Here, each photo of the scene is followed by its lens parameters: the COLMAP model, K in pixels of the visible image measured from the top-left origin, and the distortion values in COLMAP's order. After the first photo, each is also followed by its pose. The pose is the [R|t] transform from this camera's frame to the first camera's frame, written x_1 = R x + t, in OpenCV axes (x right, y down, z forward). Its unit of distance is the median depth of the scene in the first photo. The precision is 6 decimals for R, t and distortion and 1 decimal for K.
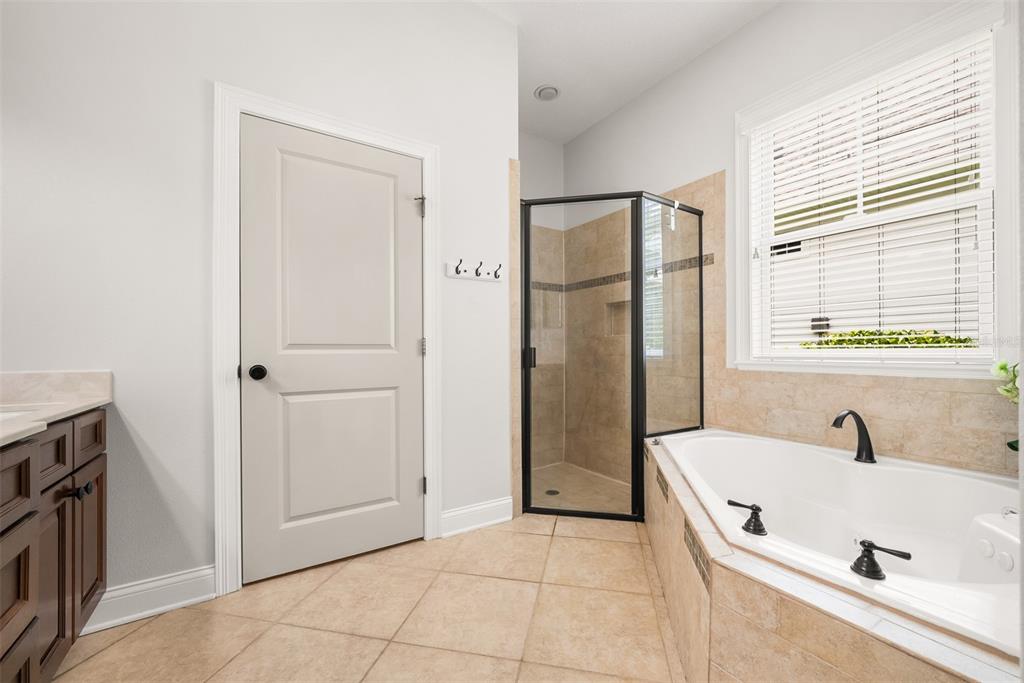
lens RADIAL K [[415.8, 0, 518.5], [0, 415.8, 343.6], [0, 0, 1]] dist [-0.001737, 0.000048]
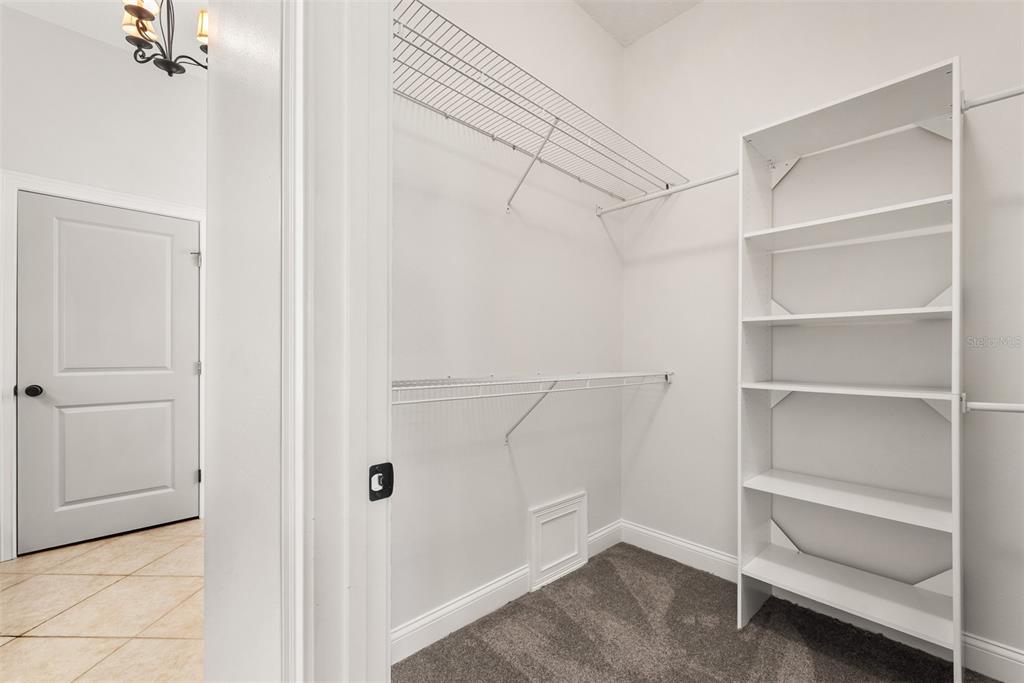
lens RADIAL K [[415.8, 0, 507.3], [0, 415.8, 349.1], [0, 0, 1]] dist [-0.001737, 0.000048]
pose [[0.982860, 0.006073, 0.184254, 0.557270], [-0.006190, 0.999981, 0.000060, -0.066830], [-0.184250, -0.001200, 0.982879, -0.517235]]
